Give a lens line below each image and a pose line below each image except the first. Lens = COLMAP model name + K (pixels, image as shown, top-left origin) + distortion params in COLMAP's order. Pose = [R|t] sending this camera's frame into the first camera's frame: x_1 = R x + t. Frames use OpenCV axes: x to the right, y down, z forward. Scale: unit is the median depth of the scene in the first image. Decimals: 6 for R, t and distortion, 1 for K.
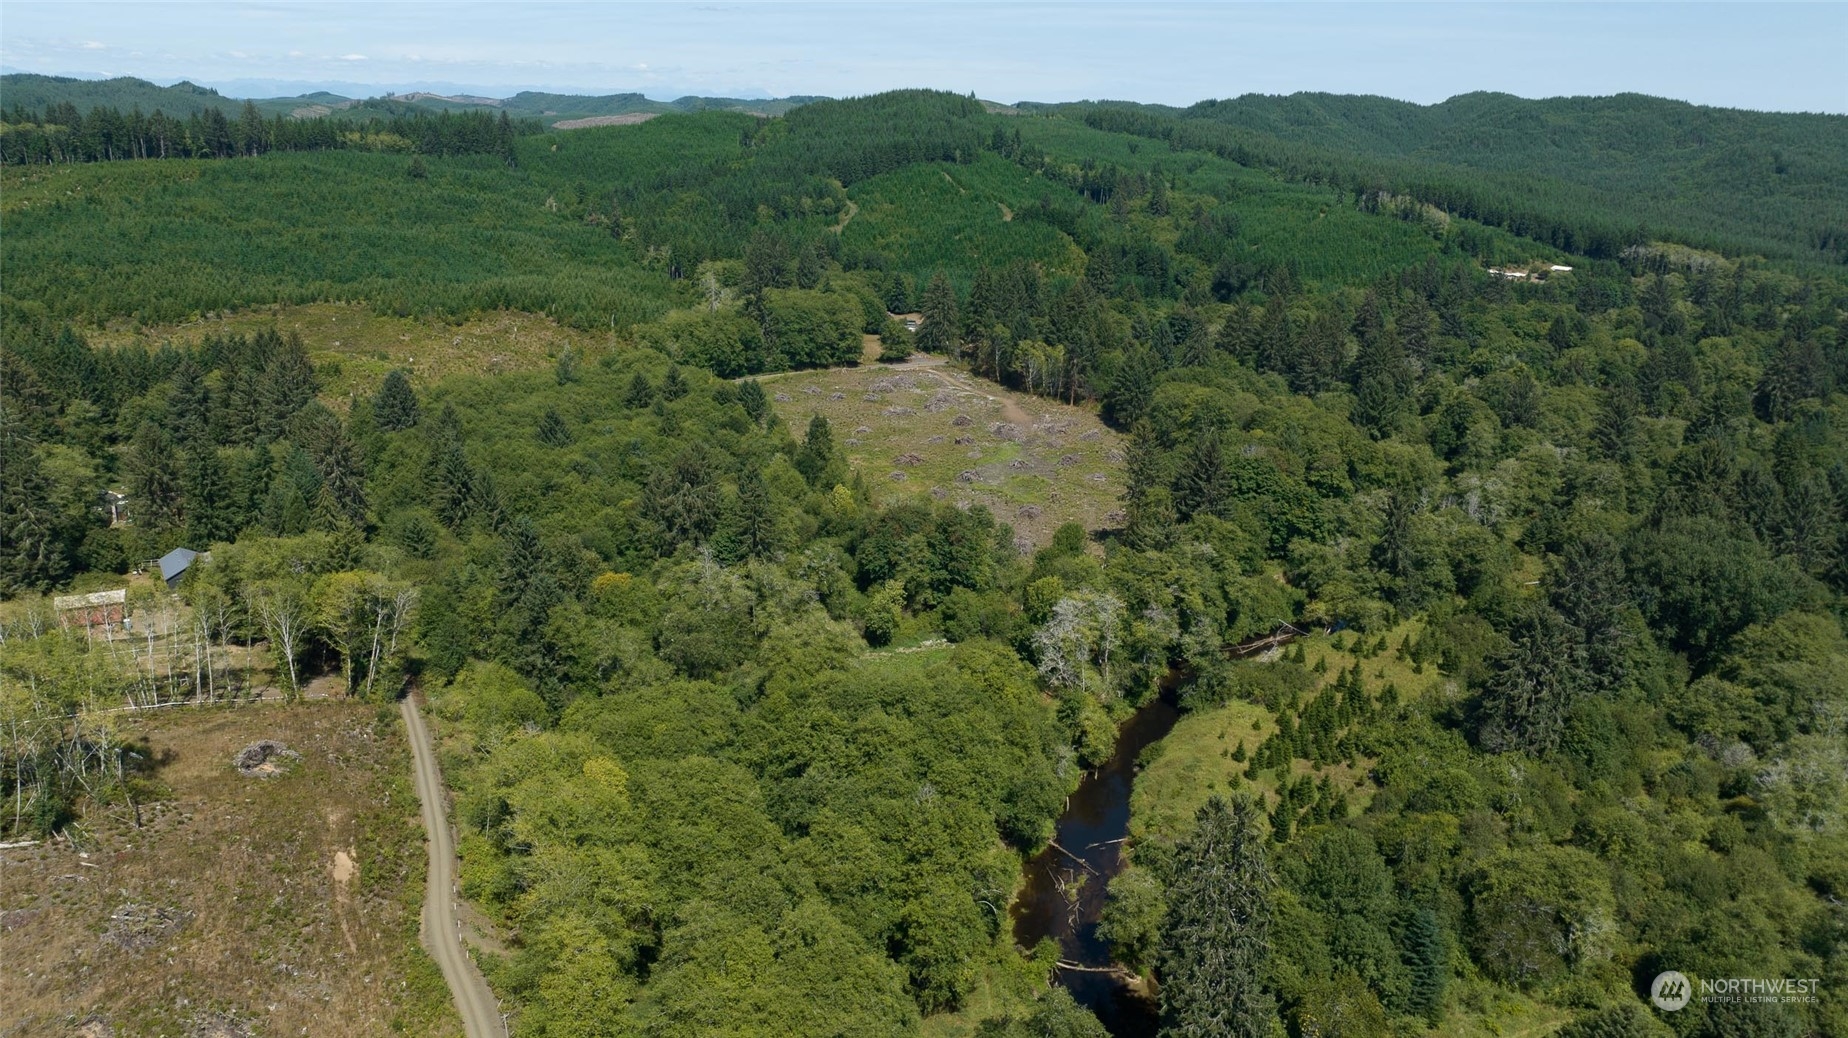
lens RADIAL K [[1299.0, 0, 922.0], [0, 1299.0, 530.9], [0, 0, 1]] dist [-0.034502, 0.033912]
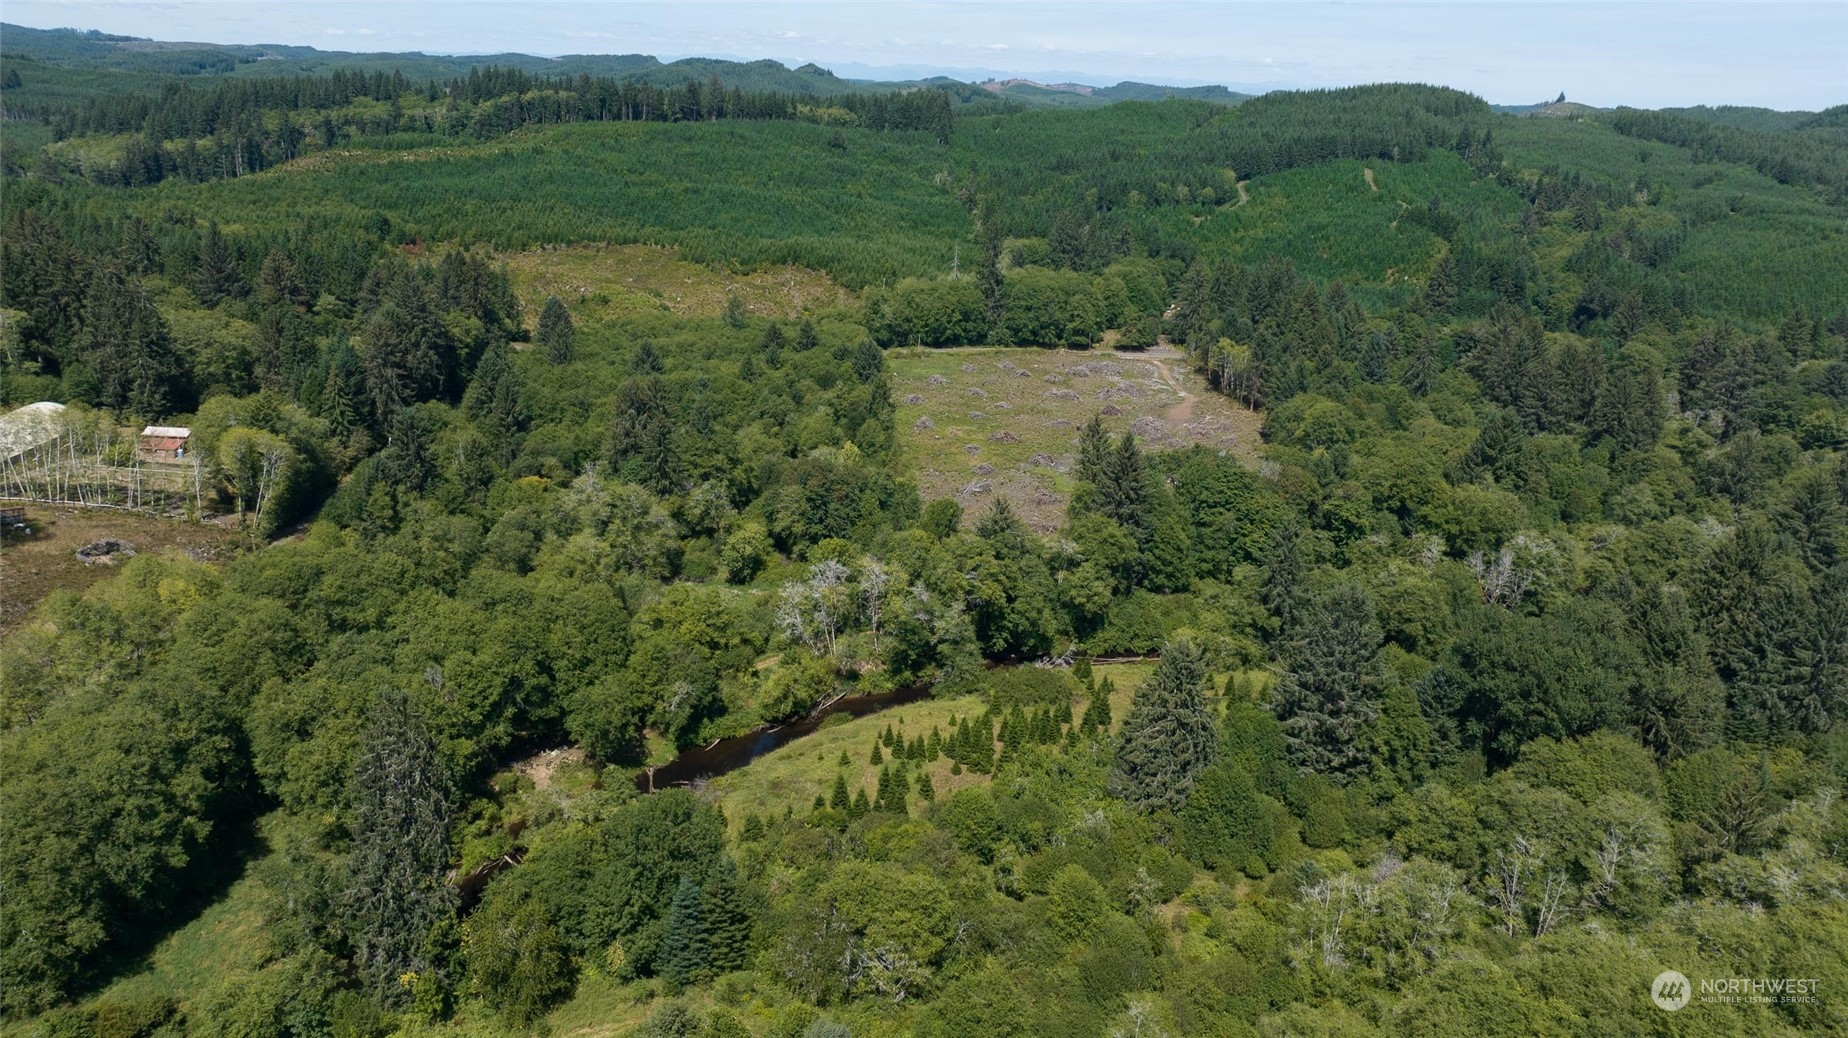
lens RADIAL K [[1299.0, 0, 920.6], [0, 1299.0, 520.6], [0, 0, 1]] dist [-0.034502, 0.033912]
pose [[0.899669, 0.158549, -0.406765, 0.262845], [-0.159659, 0.986671, 0.031458, -0.009377], [0.406331, 0.036642, 0.912991, 0.050086]]
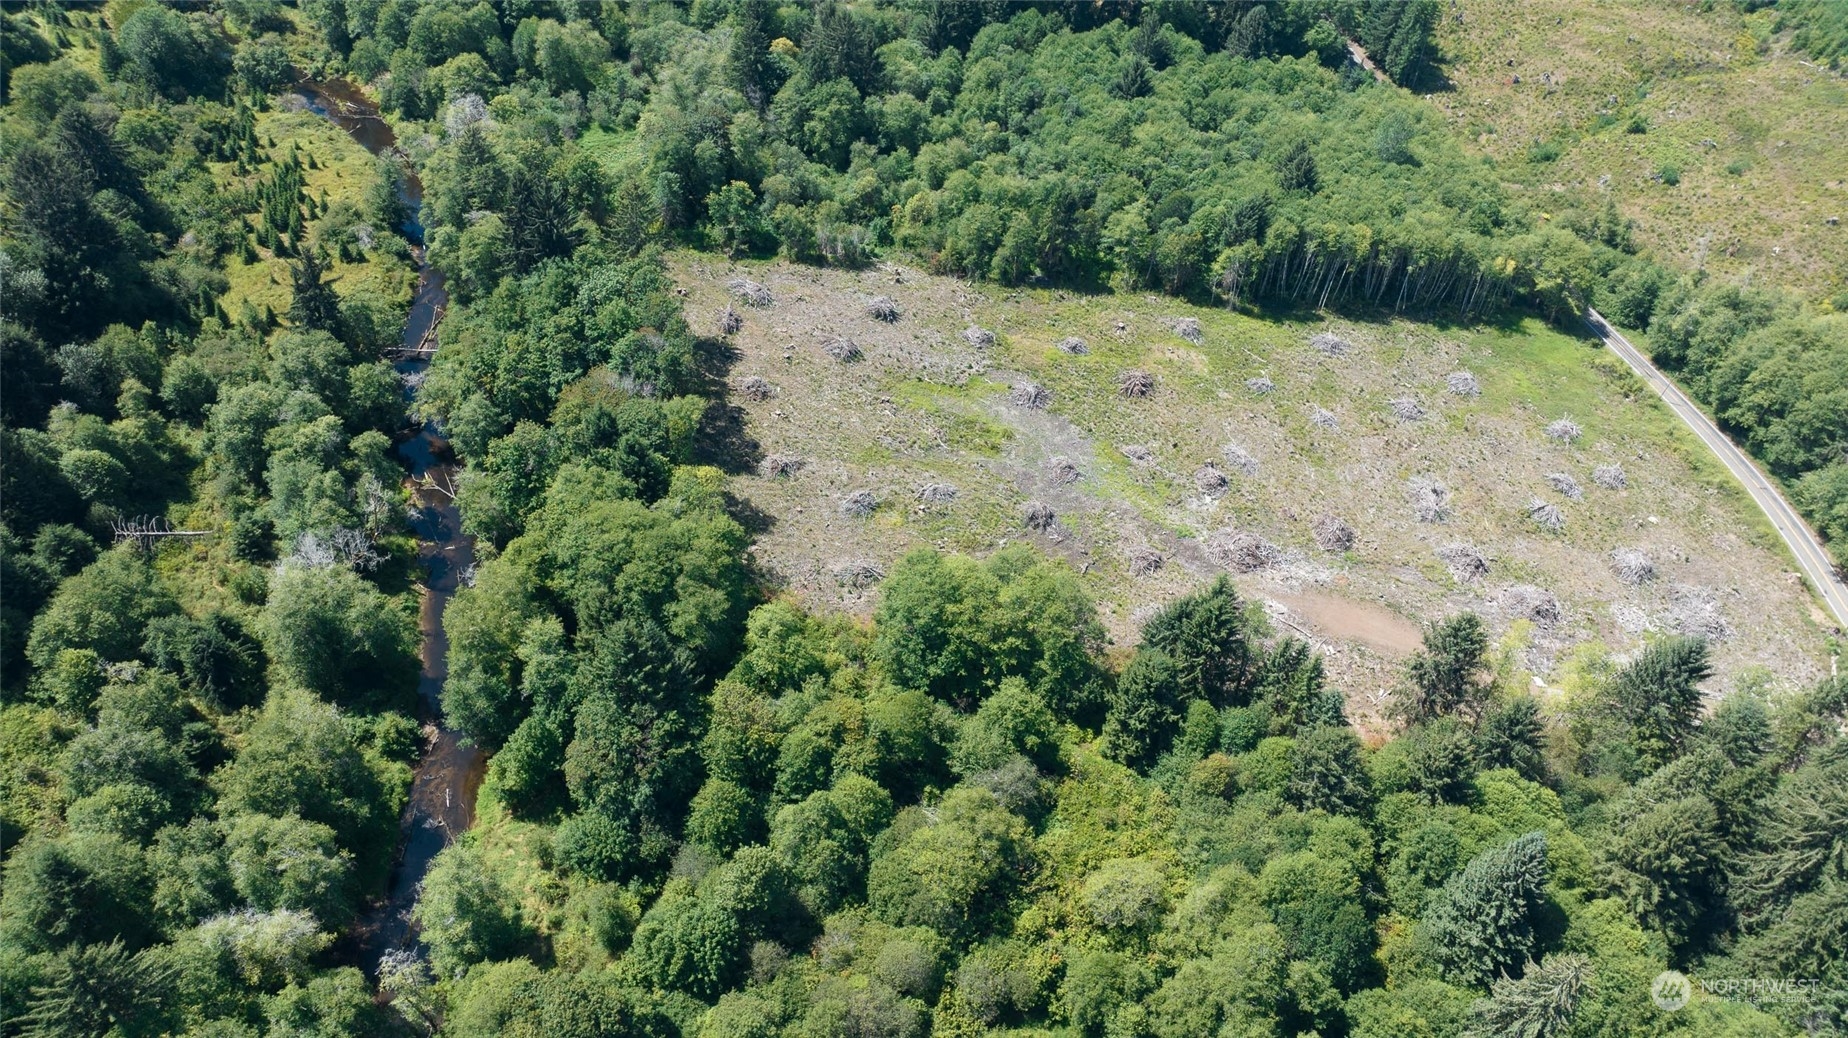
lens RADIAL K [[1299.0, 0, 925.9], [0, 1299.0, 522.6], [0, 0, 1]] dist [-0.034502, 0.033912]
pose [[-0.557531, 0.492230, -0.668483, 0.411915], [-0.365665, 0.577311, 0.730070, -0.355347], [0.745285, 0.651477, -0.141877, 0.804150]]
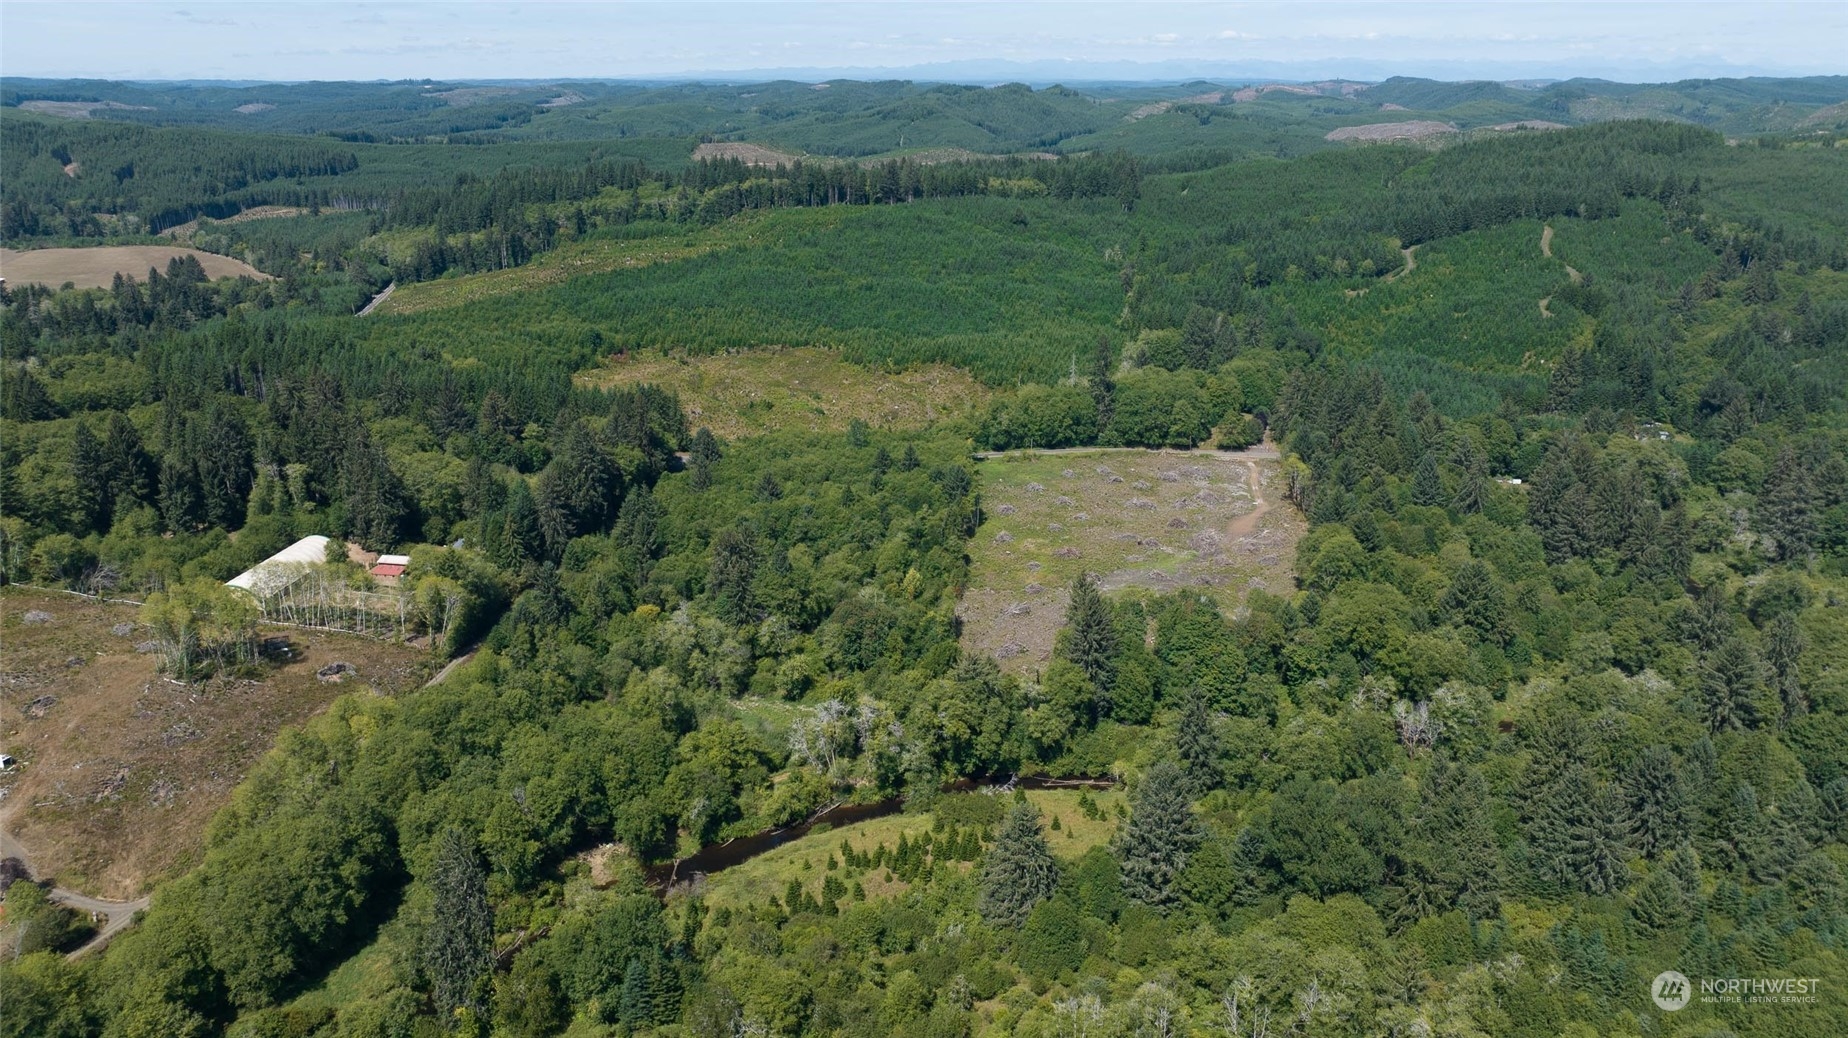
lens RADIAL K [[1299.0, 0, 923.0], [0, 1299.0, 518.9], [0, 0, 1]] dist [-0.034502, 0.033912]
pose [[0.798531, 0.171818, -0.576912, 0.413050], [-0.166238, 0.984072, 0.062981, -0.102468], [0.578544, 0.045613, 0.814375, -0.010283]]
